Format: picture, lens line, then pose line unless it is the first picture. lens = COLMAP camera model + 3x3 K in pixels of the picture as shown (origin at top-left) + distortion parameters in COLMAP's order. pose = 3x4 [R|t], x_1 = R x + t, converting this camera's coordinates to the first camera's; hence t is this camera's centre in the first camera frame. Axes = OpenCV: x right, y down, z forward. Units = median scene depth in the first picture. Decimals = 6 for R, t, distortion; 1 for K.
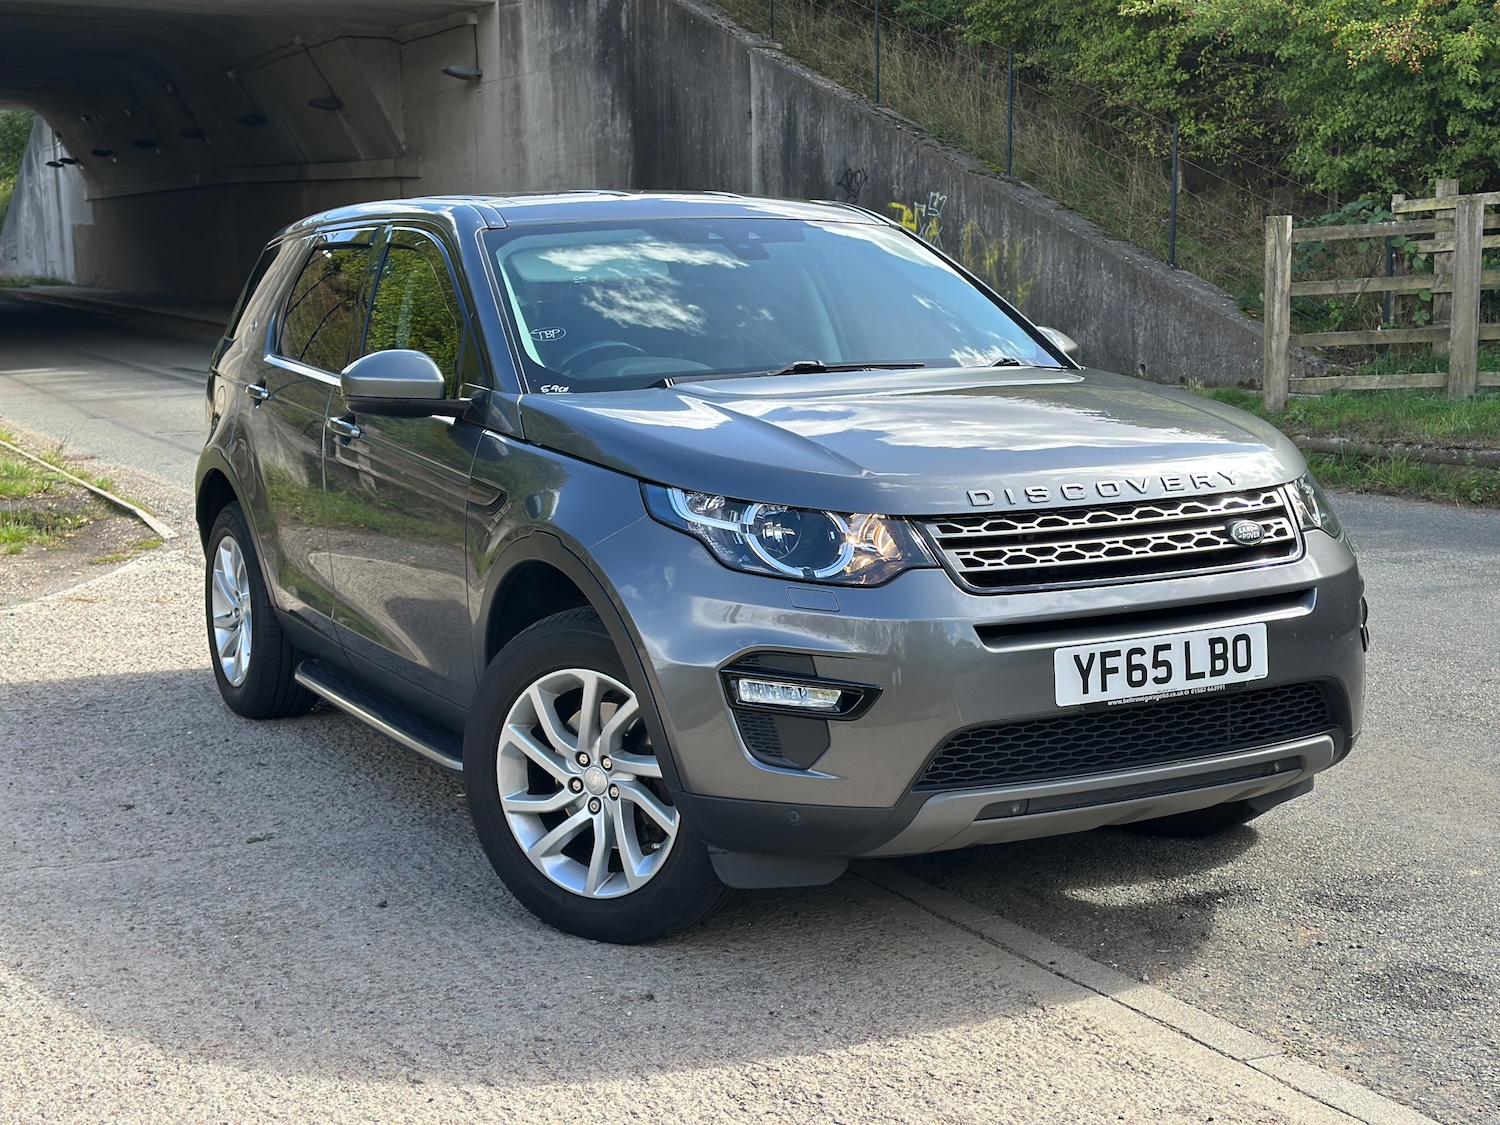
lens RADIAL K [[2090.0, 0, 750.0], [0, 2090.0, 562.5], [0, 0, 1]] dist [0.220331, -0.402287]
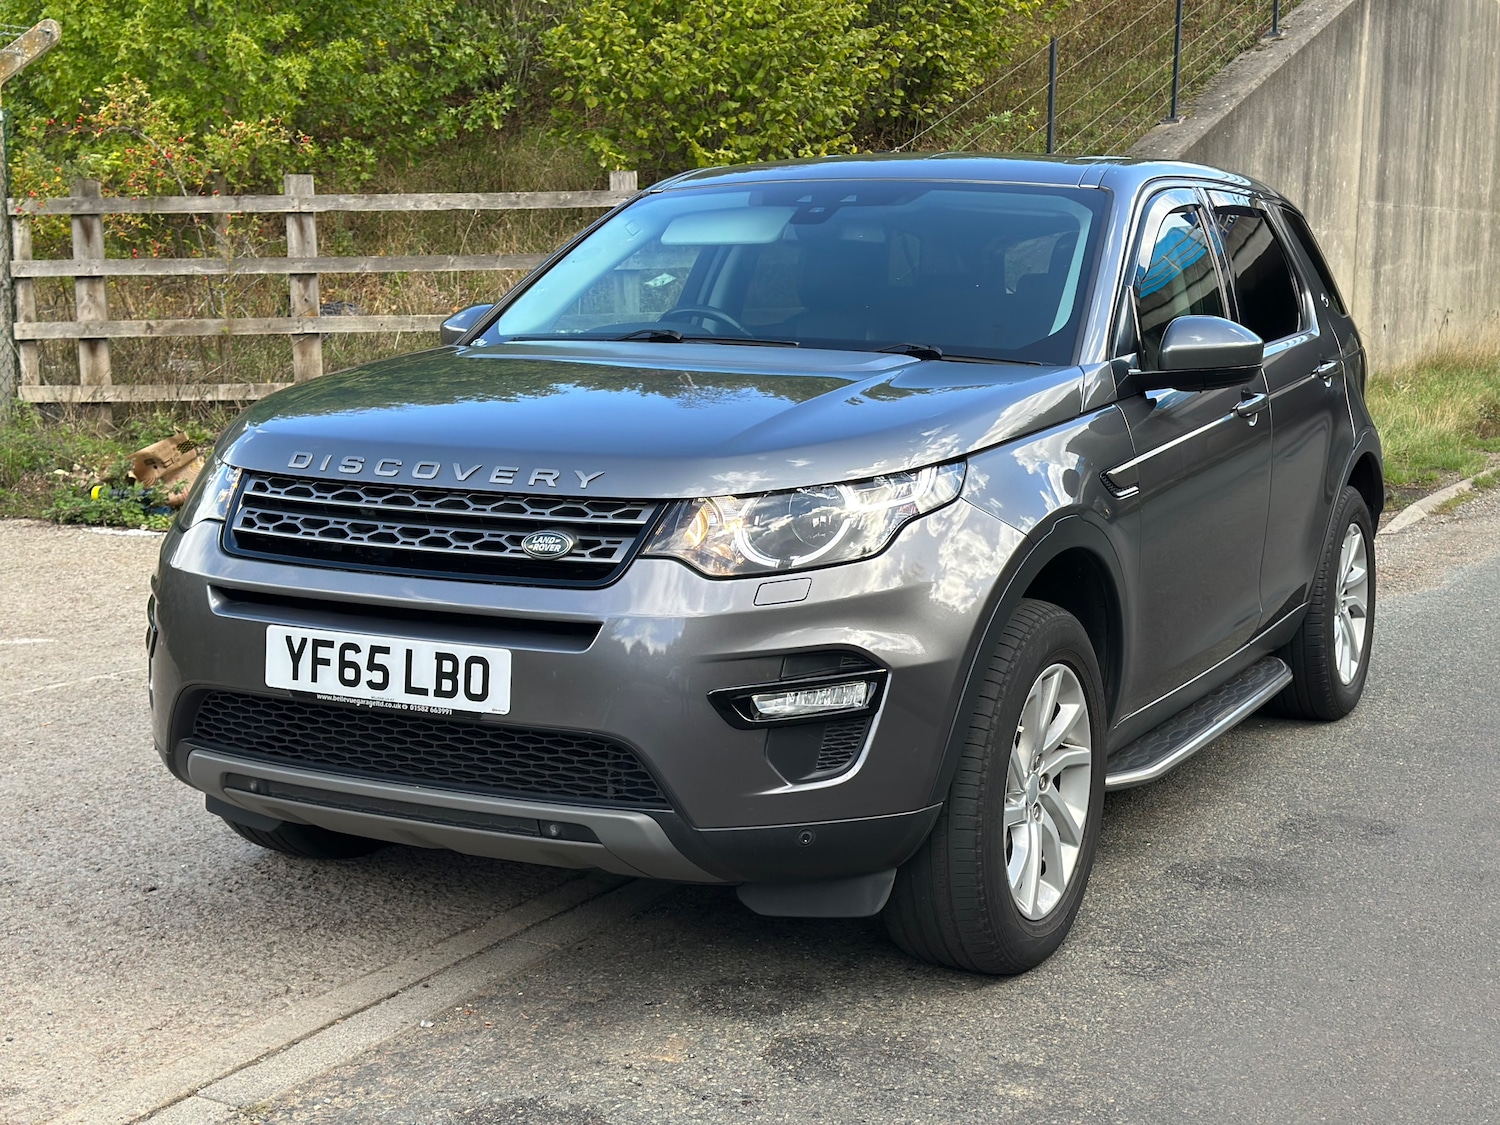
lens RADIAL K [[2090.0, 0, 750.0], [0, 2090.0, 562.5], [0, 0, 1]] dist [0.220331, -0.402287]
pose [[0.557161, 0.136596, -0.819093, 1.000877], [-0.138786, 0.987822, 0.070329, -0.079836], [0.818725, 0.074494, 0.569333, 0.615519]]
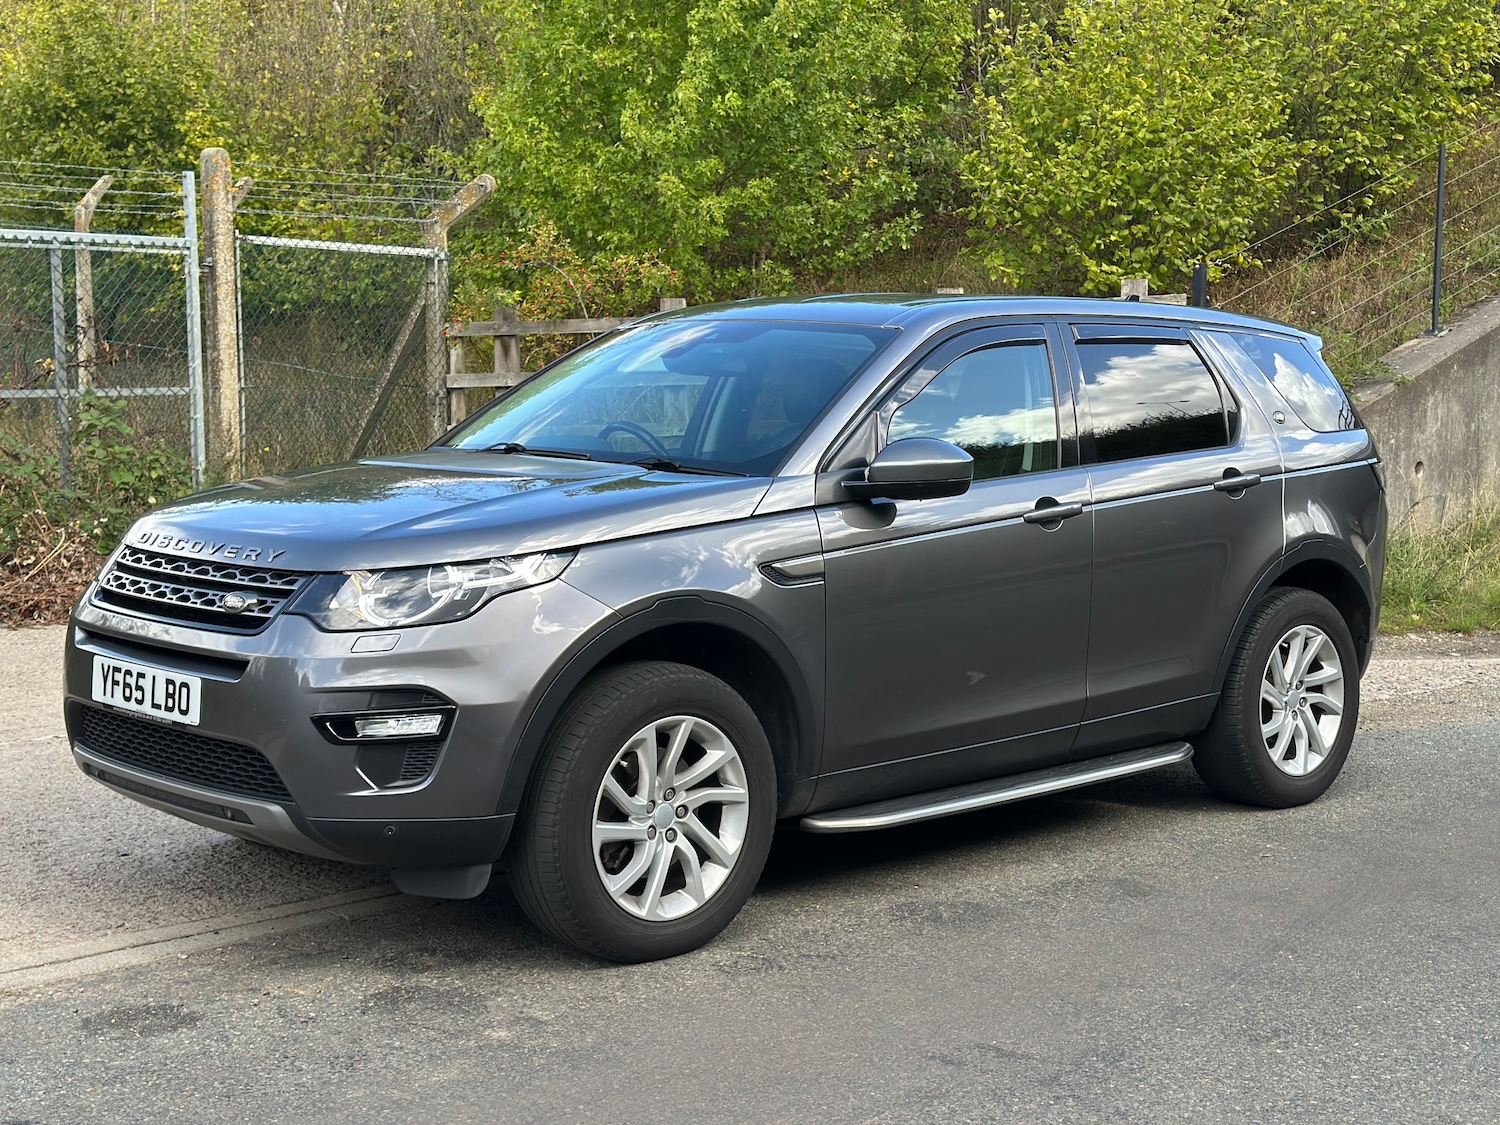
lens RADIAL K [[2090.0, 0, 750.0], [0, 2090.0, 562.5], [0, 0, 1]] dist [0.220331, -0.402287]
pose [[0.251693, 0.113120, -0.961173, 1.454652], [-0.150955, 0.985579, 0.076464, -0.170918], [0.955962, 0.125849, 0.265140, 0.997371]]
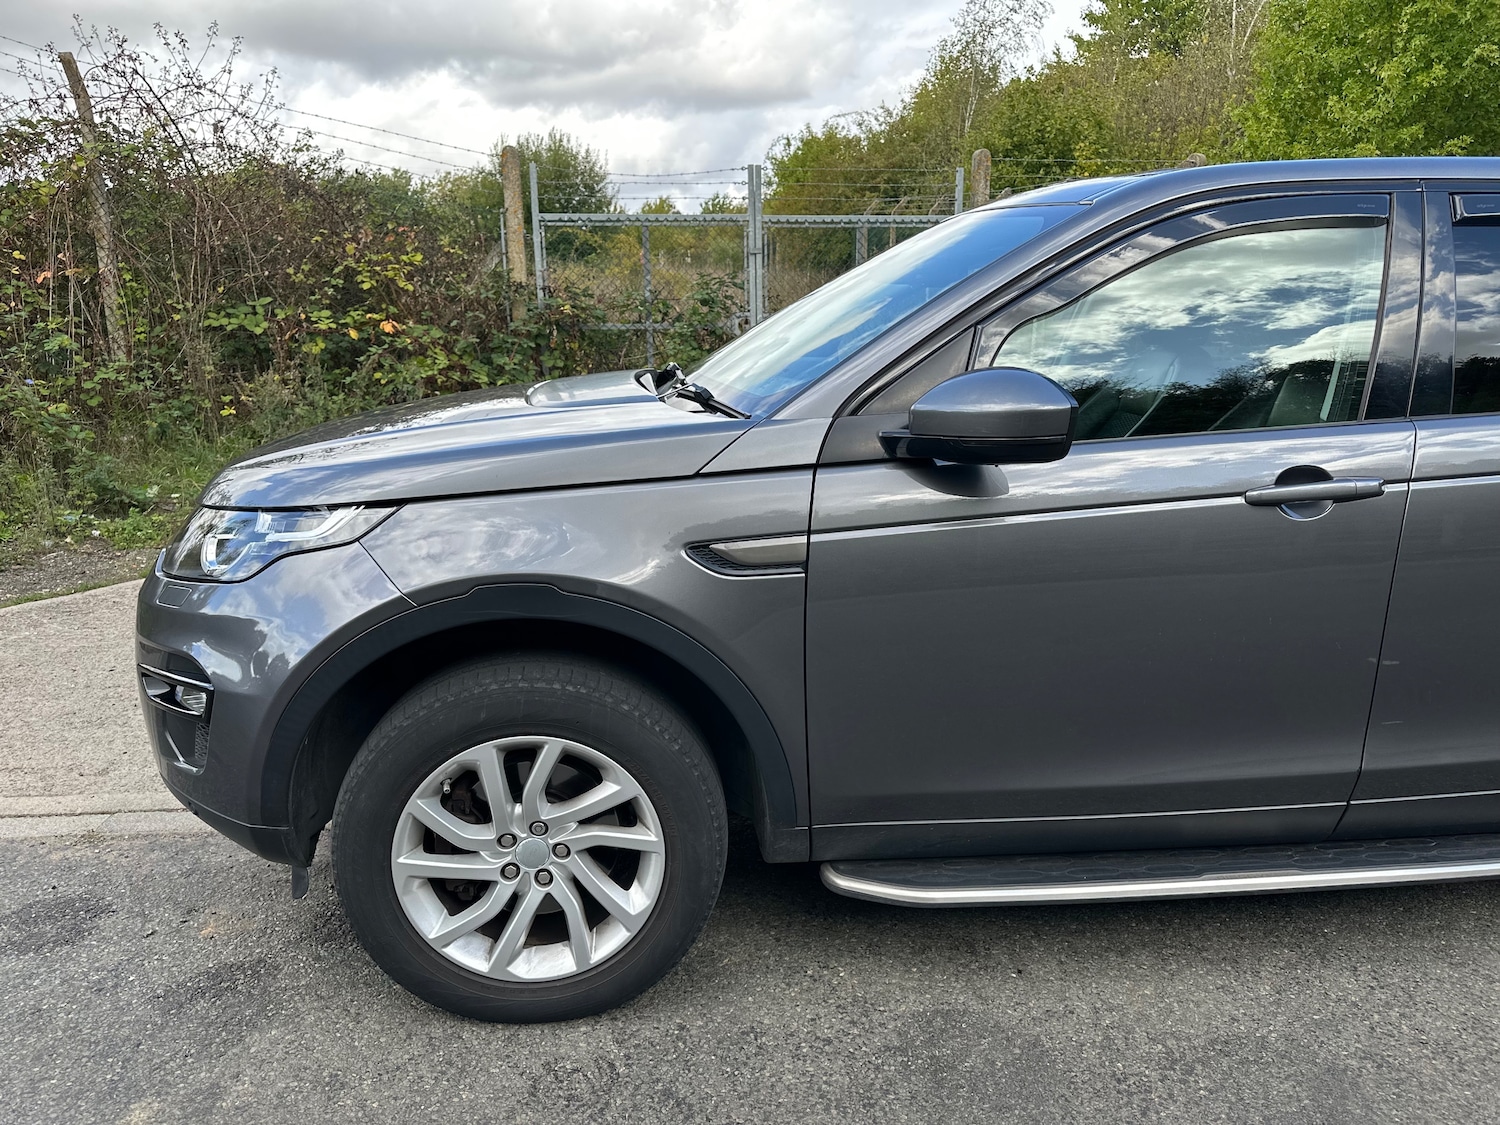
lens RADIAL K [[1079.7, 0, 750.0], [0, 1079.7, 562.5], [0, 0, 1]] dist [0.049567, -0.054350]
pose [[-0.392347, 0.226844, -0.891407, 0.624451], [-0.127225, 0.946415, 0.296839, -0.207897], [0.910976, 0.229873, -0.342463, 1.537328]]
